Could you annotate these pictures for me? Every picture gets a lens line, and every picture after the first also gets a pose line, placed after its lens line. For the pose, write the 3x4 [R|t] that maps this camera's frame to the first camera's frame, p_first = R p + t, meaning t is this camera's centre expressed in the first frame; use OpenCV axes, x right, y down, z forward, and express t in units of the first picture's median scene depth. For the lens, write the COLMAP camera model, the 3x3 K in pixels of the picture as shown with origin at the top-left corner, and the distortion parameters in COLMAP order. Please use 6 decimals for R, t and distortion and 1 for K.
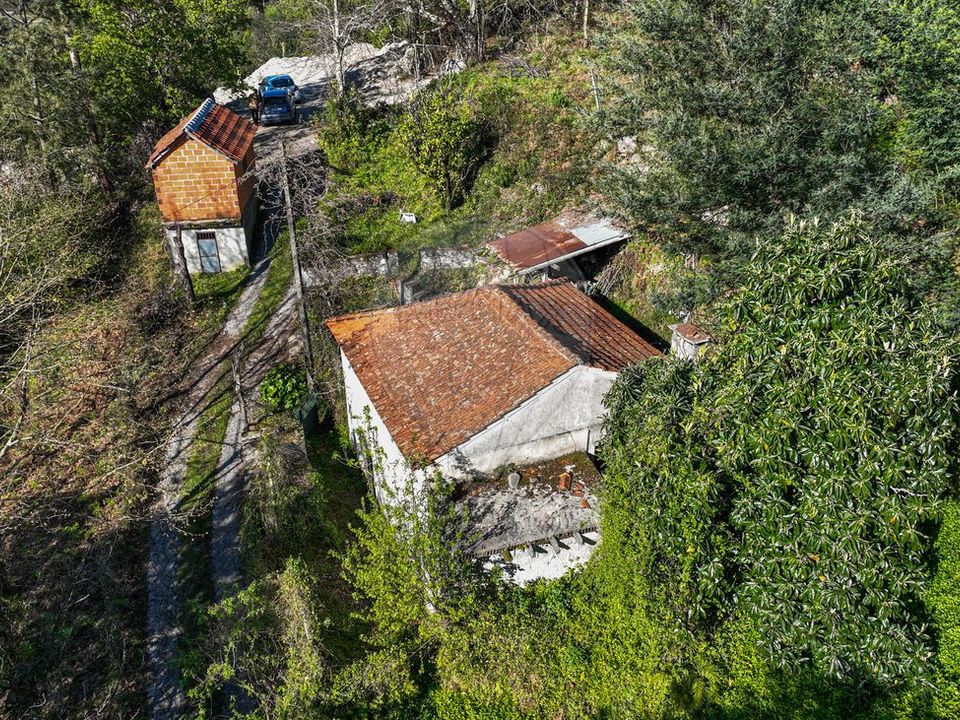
lens RADIAL K [[838.8, 0, 480.0], [0, 838.8, 360.0], [0, 0, 1]] dist [0.002360, 0.003551]
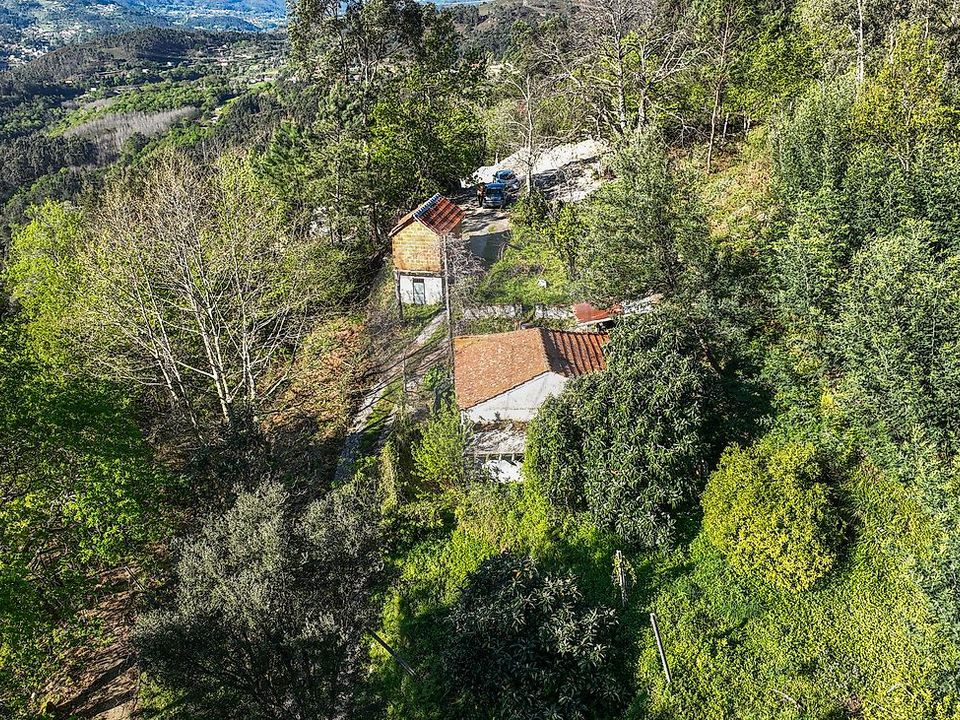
lens RADIAL K [[697.1, 0, 480.0], [0, 697.1, 360.0], [0, 0, 1]] dist [-0.026279, -0.001745]
pose [[0.954282, 0.136676, -0.265831, 0.165924], [-0.149233, 0.988419, -0.027527, 0.020048], [0.258990, 0.065939, 0.963627, -0.242136]]
